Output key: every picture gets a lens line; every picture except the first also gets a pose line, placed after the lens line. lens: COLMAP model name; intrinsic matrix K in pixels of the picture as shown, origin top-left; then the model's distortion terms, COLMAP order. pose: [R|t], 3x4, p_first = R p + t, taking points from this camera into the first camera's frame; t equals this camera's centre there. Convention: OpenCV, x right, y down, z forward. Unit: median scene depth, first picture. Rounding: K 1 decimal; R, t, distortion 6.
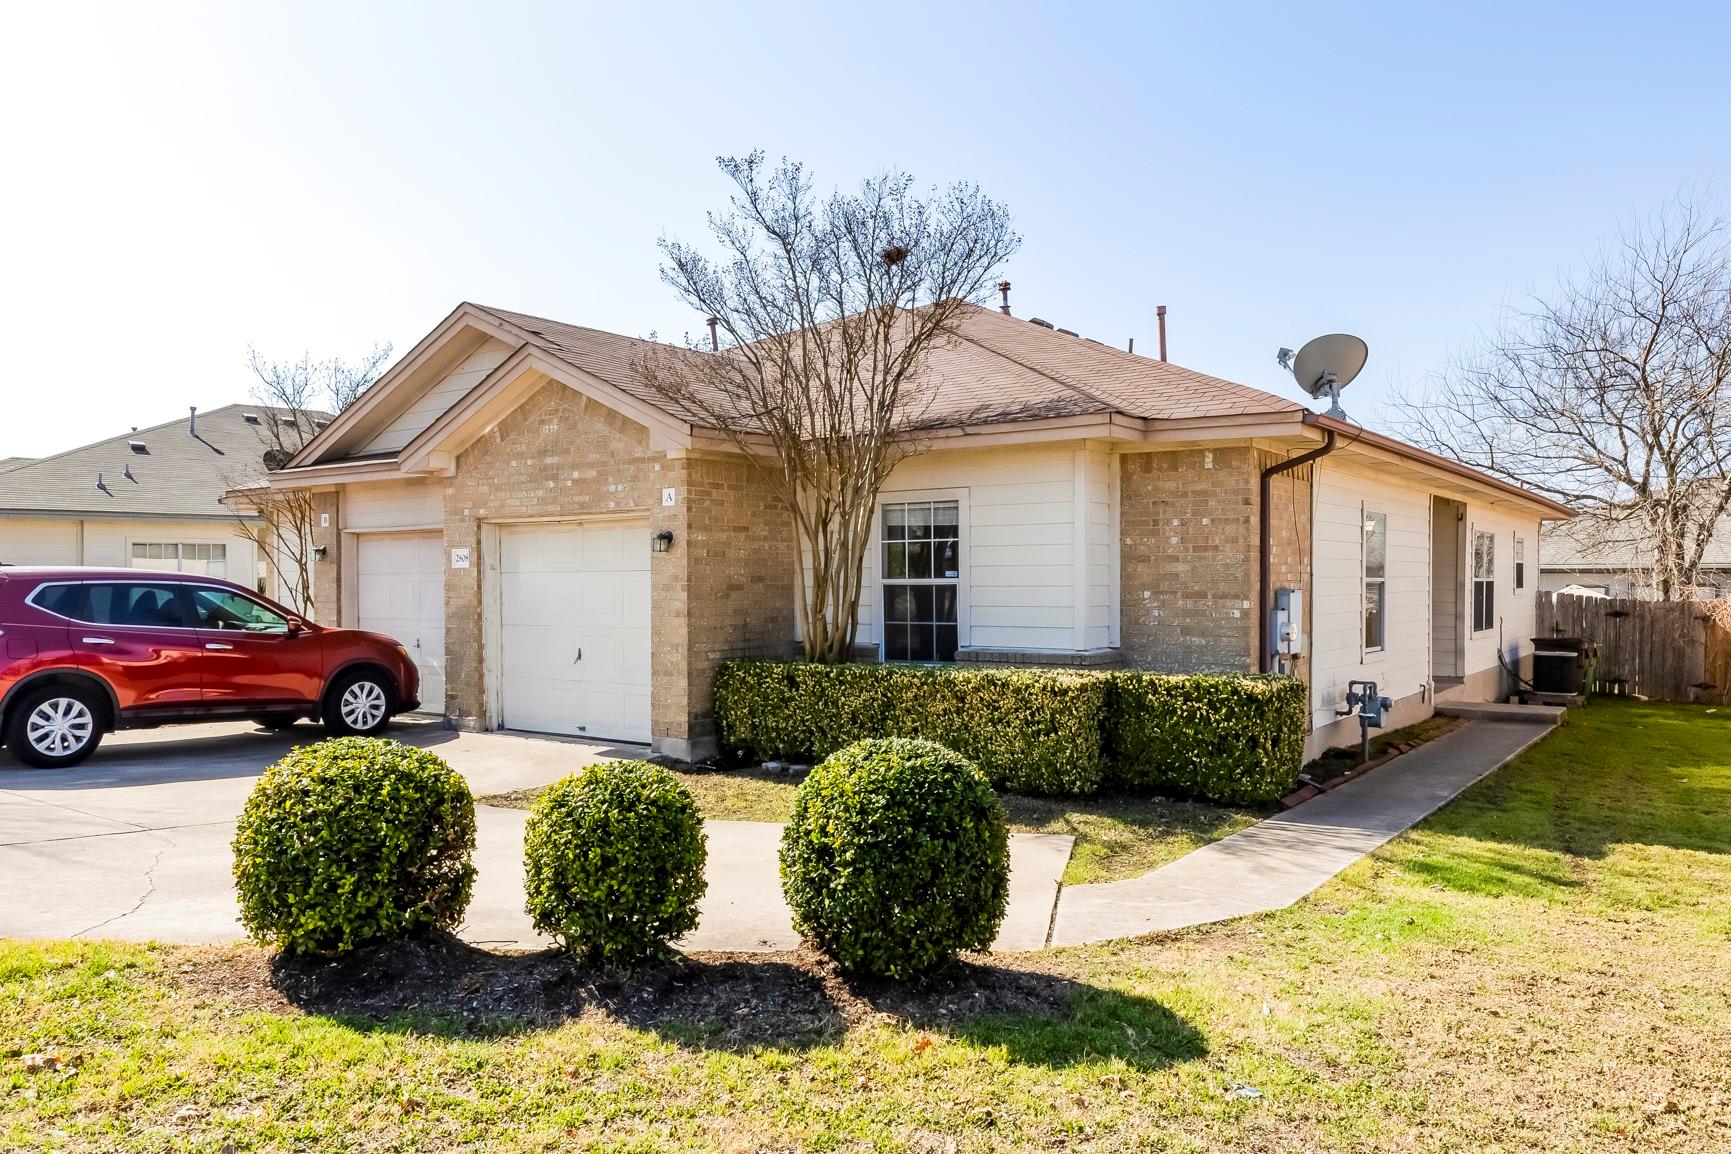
lens RADIAL K [[1230.9, 0, 862.5], [0, 1230.9, 575.0], [0, 0, 1]] dist [-0.002977, -0.001102]
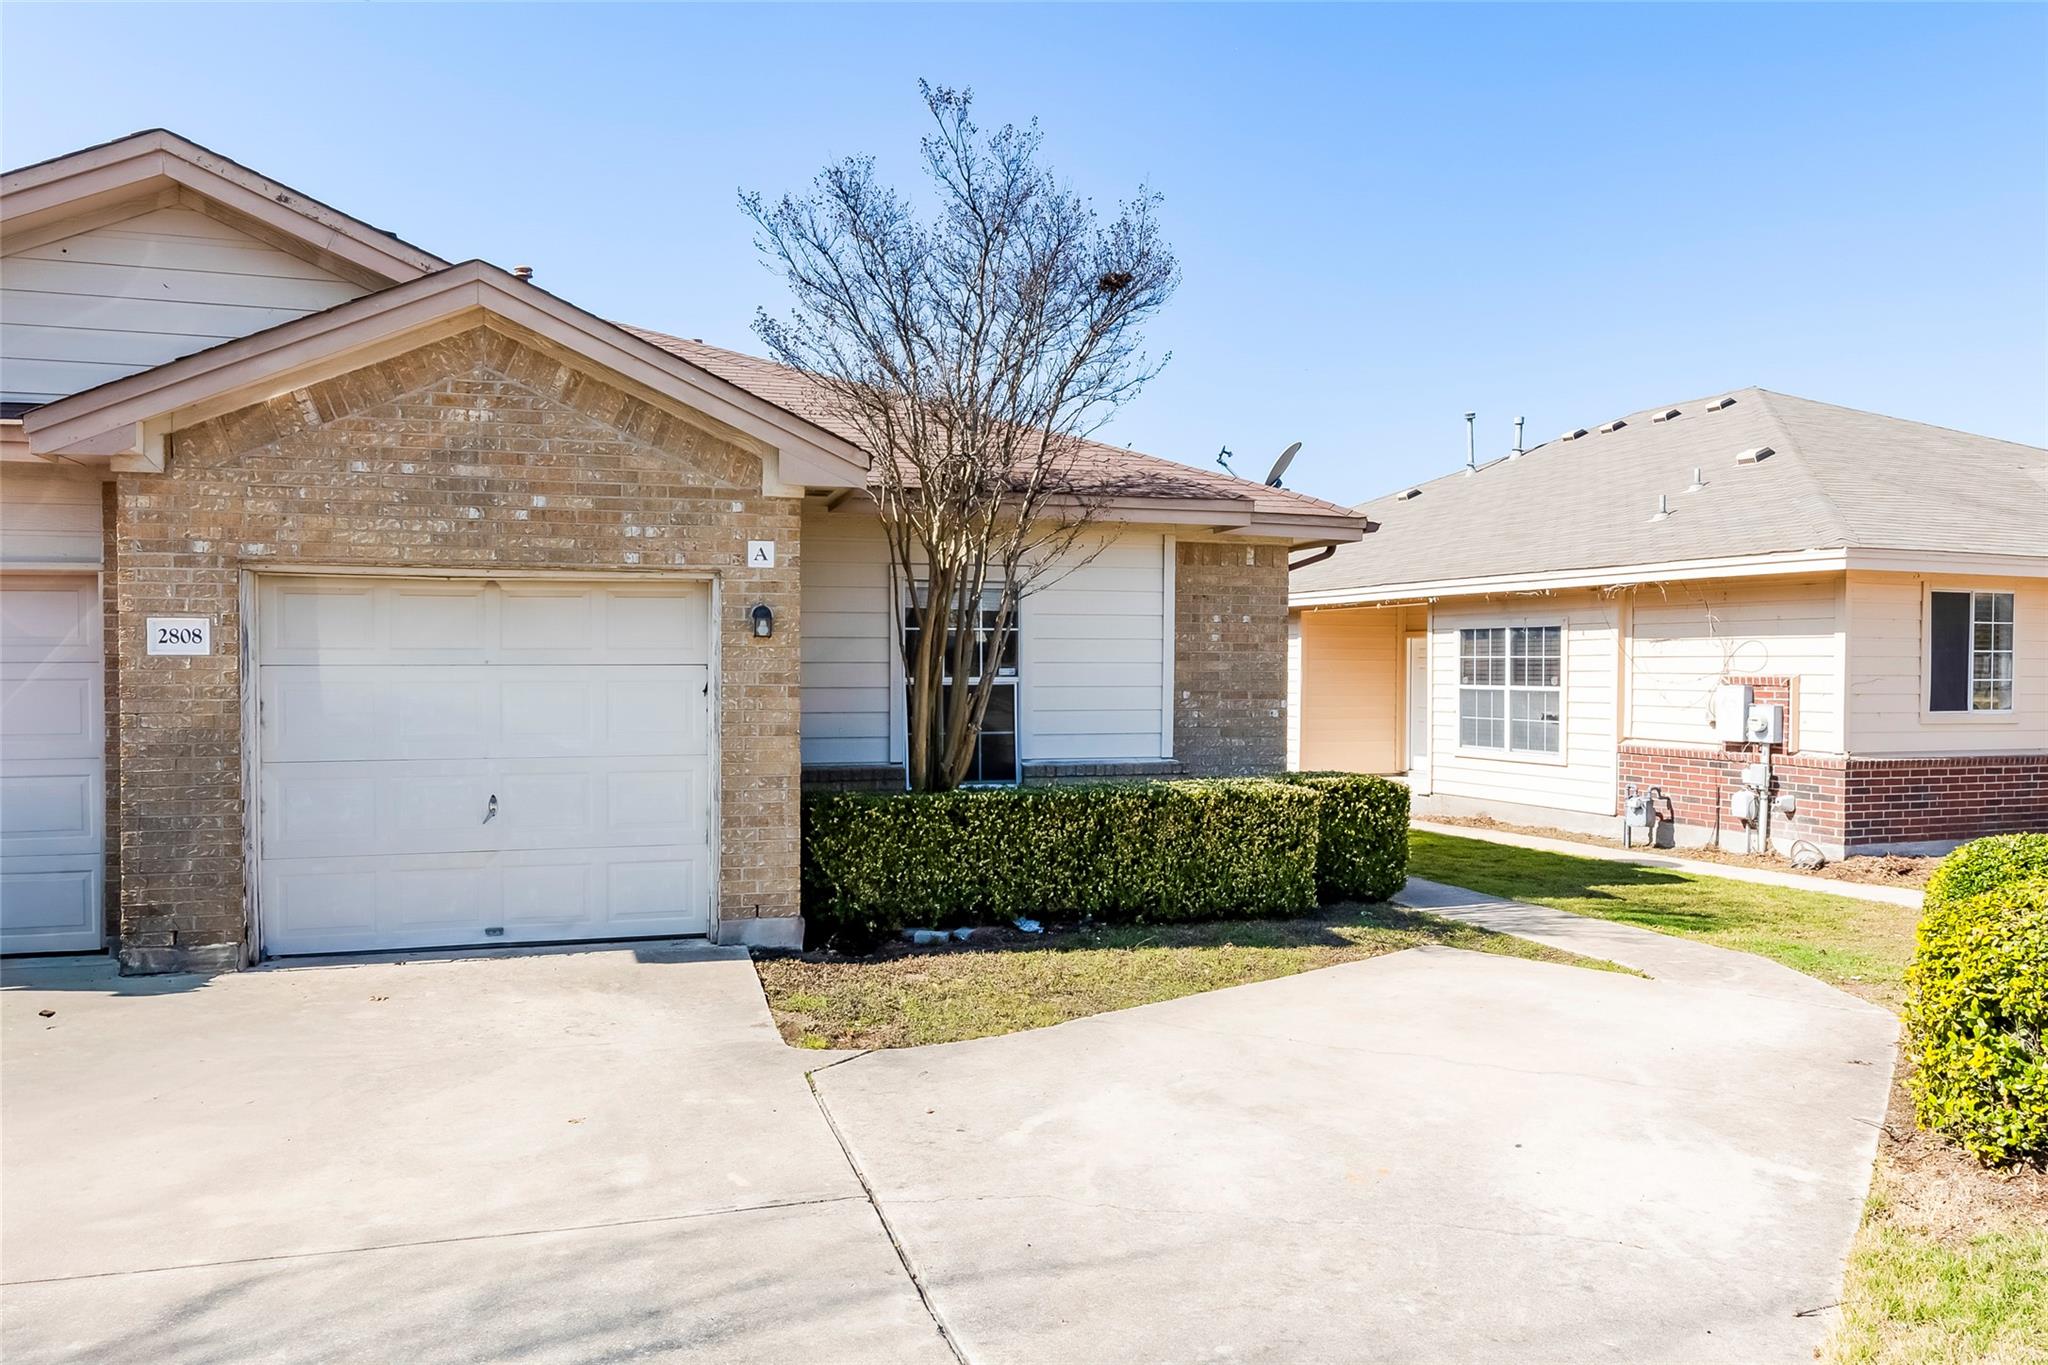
lens RADIAL K [[1456.3, 0, 1019.7], [0, 1456.3, 690.8], [0, 0, 1]] dist [-0.002977, -0.001102]
pose [[0.602444, -0.008754, 0.798113, -0.718353], [-0.007923, 0.999825, 0.016947, -0.004827], [-0.798122, -0.016533, 0.602269, 0.431939]]
